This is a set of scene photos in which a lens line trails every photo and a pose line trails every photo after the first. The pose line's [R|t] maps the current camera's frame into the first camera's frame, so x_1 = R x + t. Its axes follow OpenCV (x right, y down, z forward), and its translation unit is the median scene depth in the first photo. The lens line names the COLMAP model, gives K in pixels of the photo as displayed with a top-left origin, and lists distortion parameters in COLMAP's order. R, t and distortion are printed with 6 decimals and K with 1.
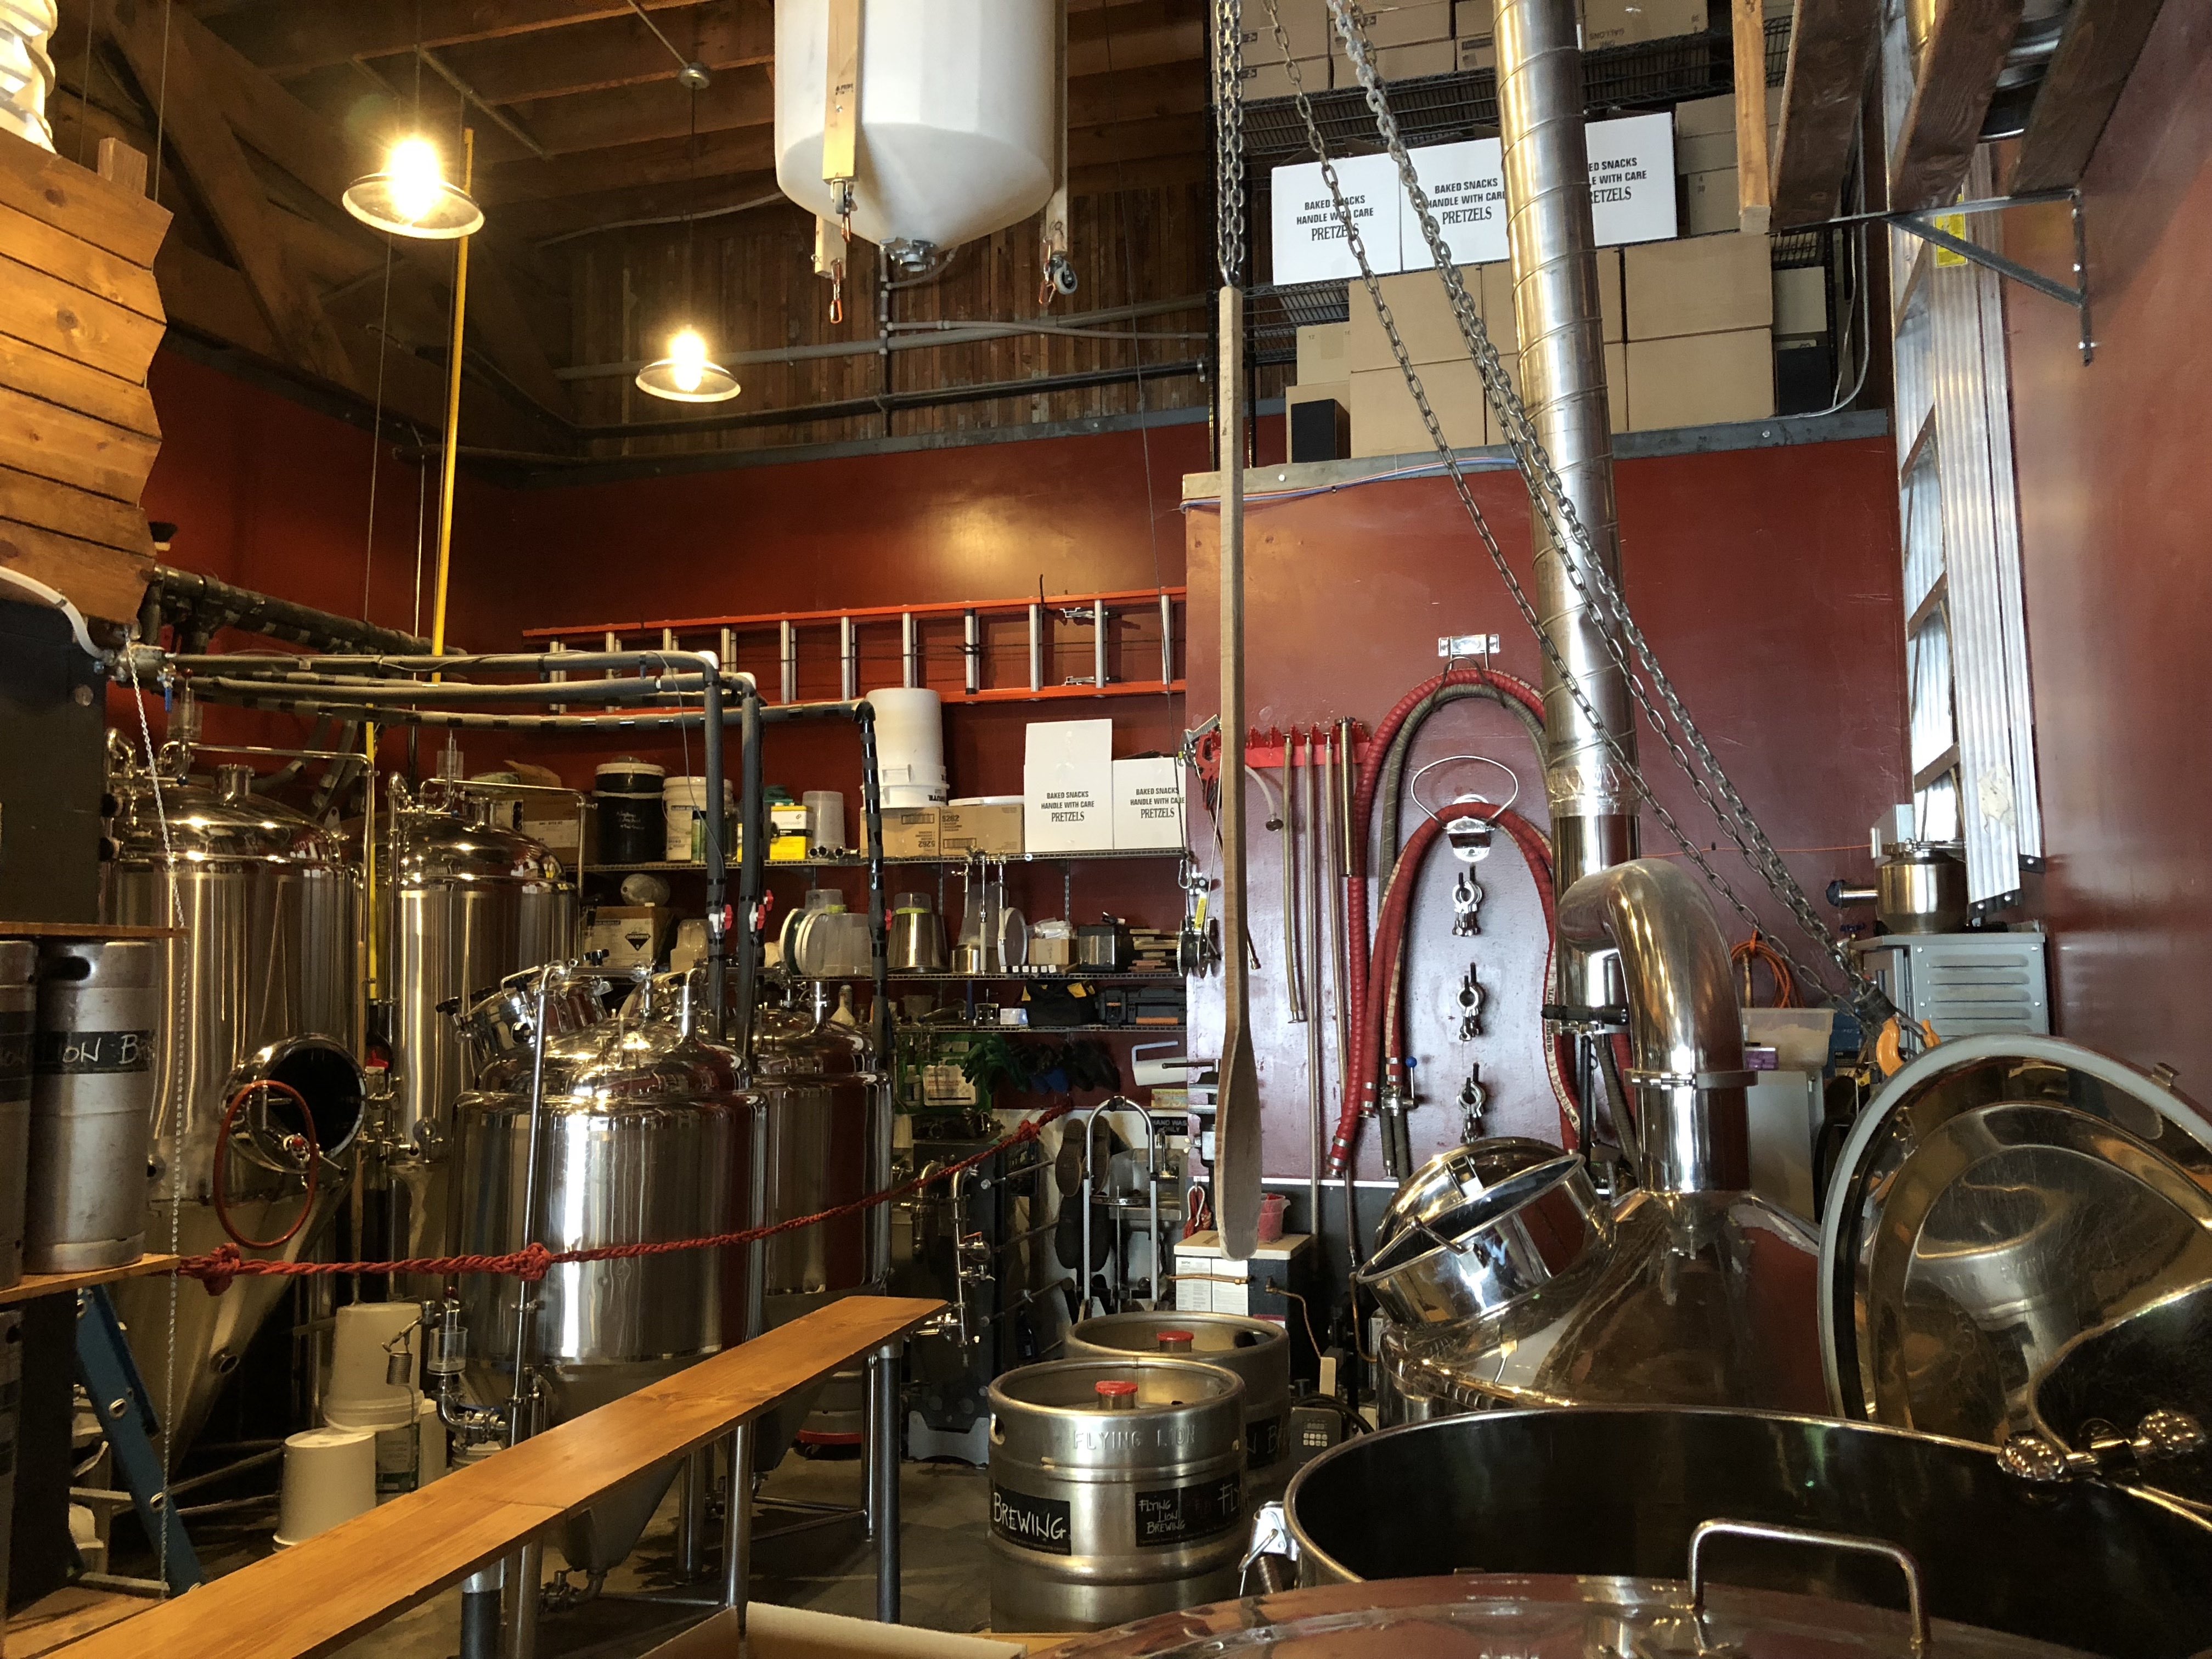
lens RADIAL K [[2047.2, 0, 1106.0], [0, 2047.2, 829.5], [0, 0, 1]] dist [0.135565, -0.009515]
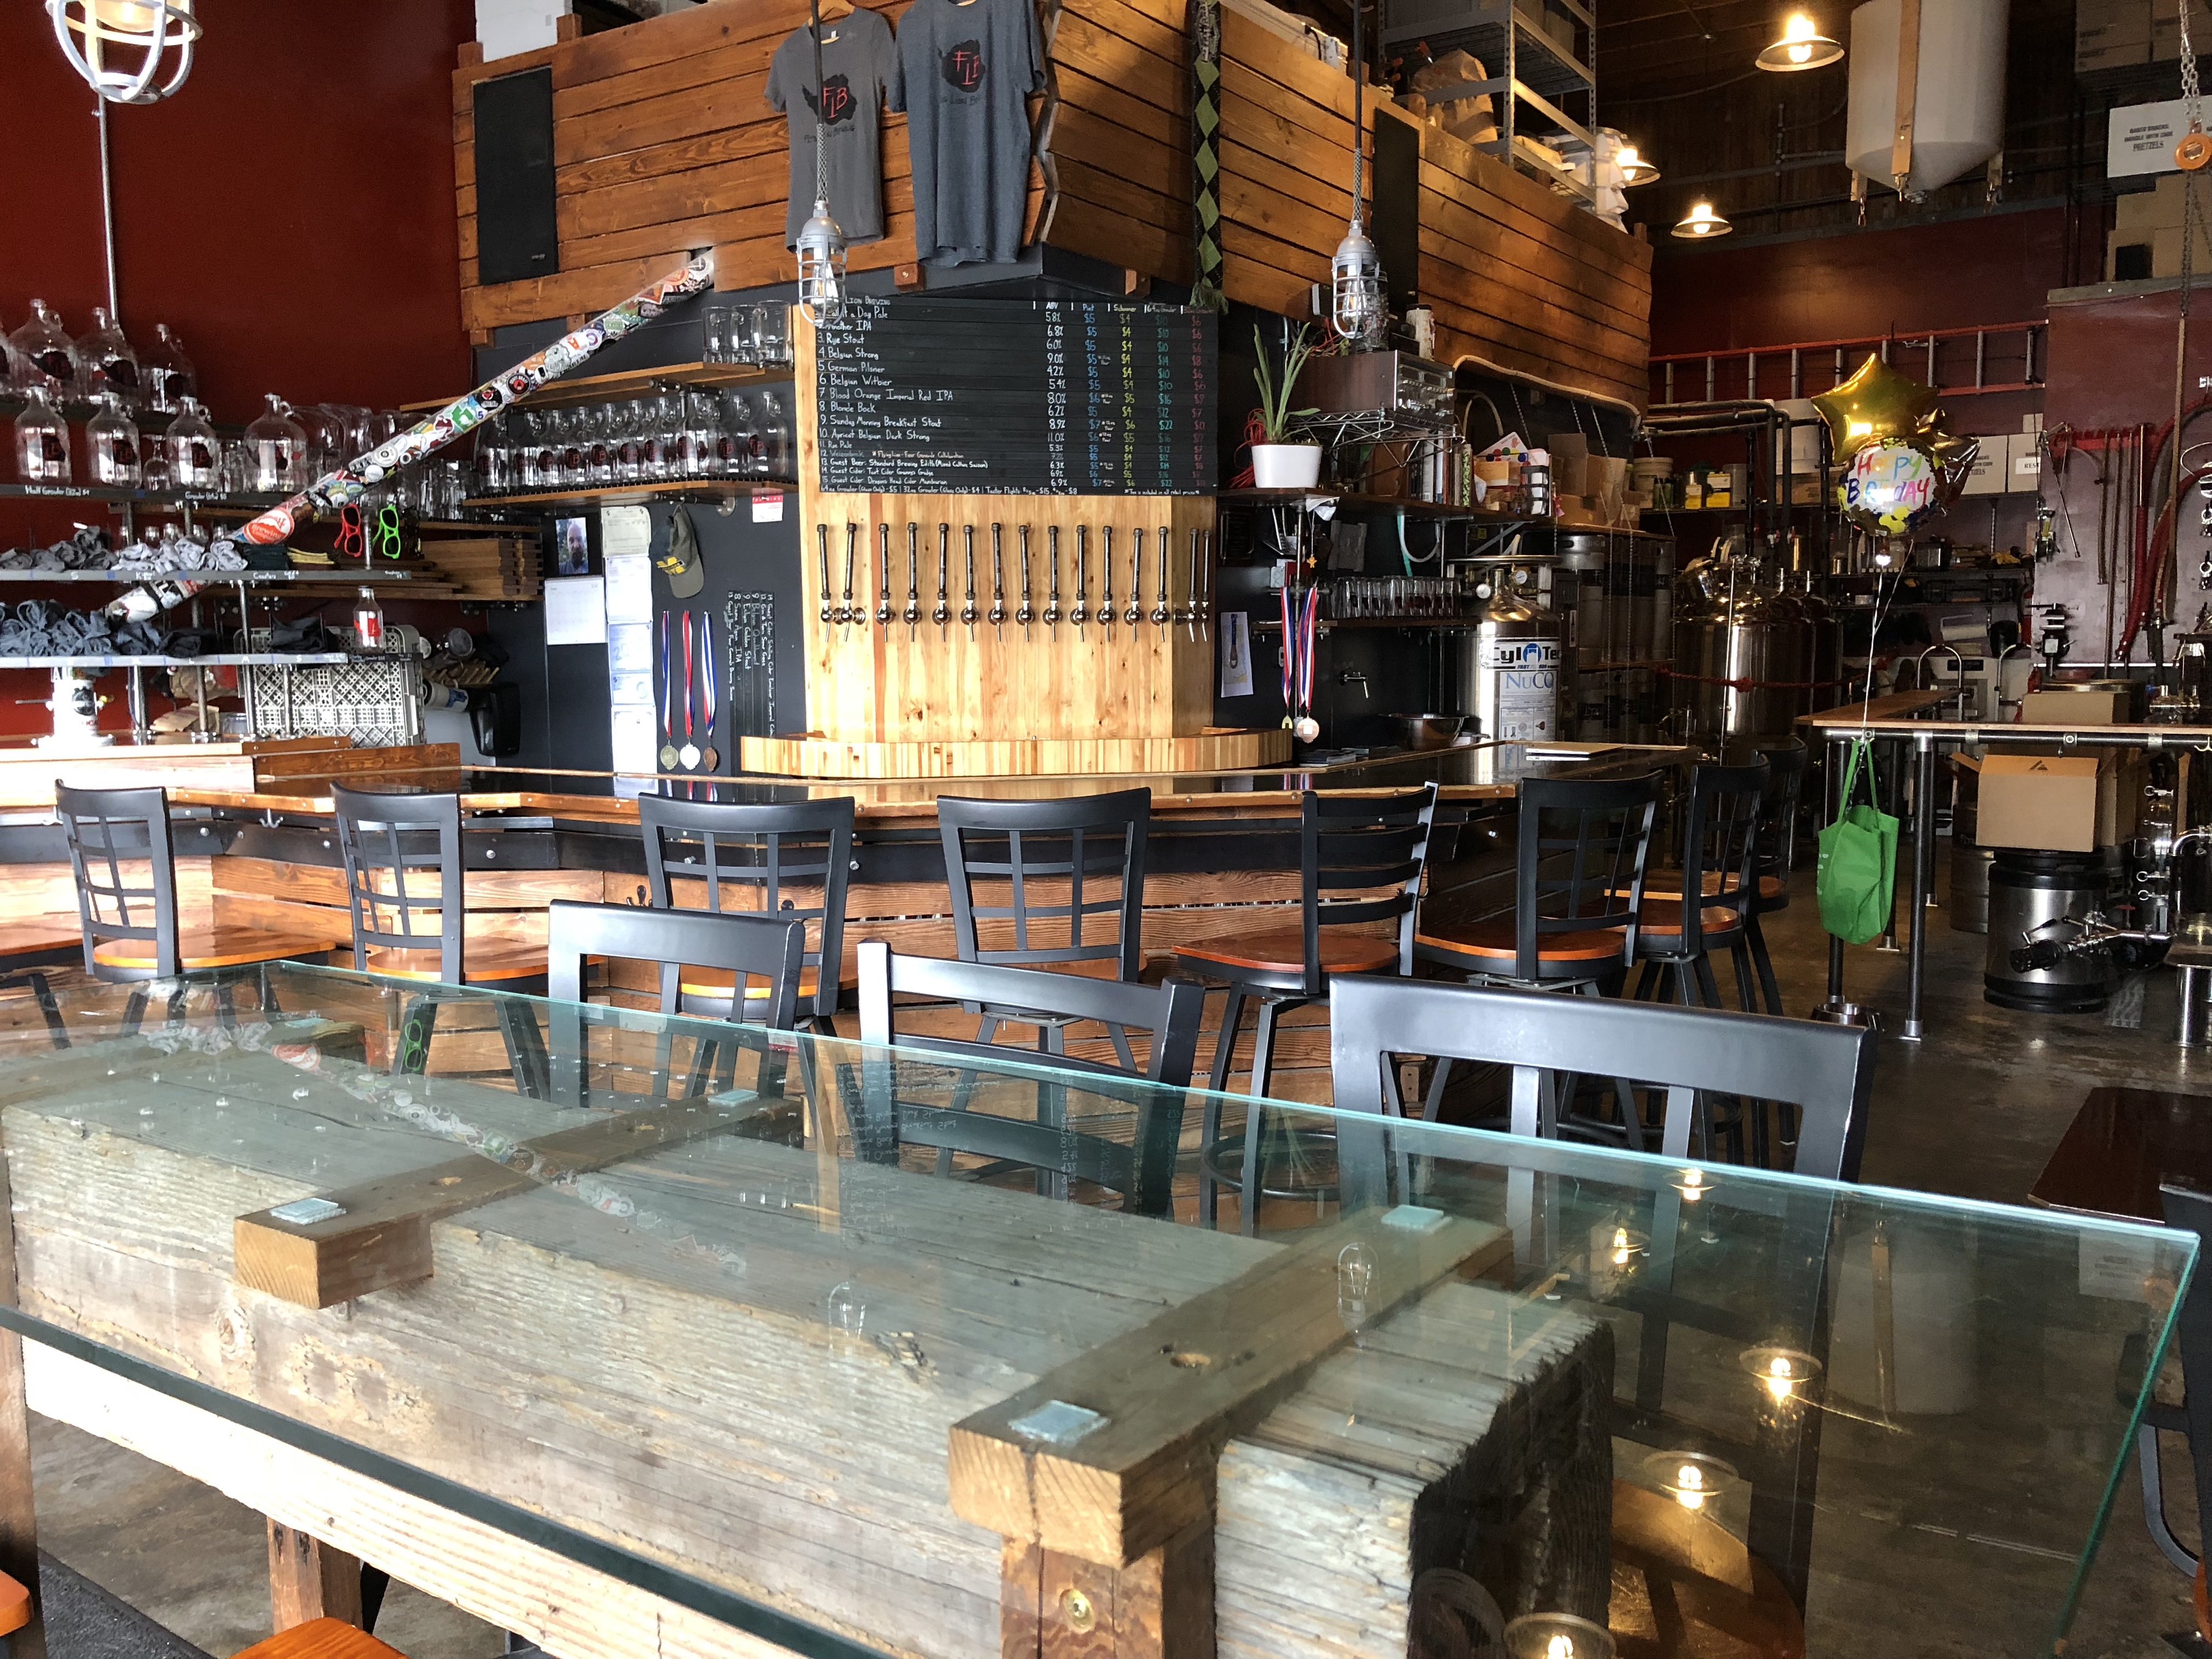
lens RADIAL K [[1847.1, 0, 1106.0], [0, 1847.1, 829.5], [0, 0, 1]] dist [0.011157, 0.002873]
pose [[0.951509, 0.031824, -0.305972, -0.238837], [0.024849, 0.983433, 0.179560, -0.014713], [0.306617, -0.178456, 0.934954, -0.898523]]
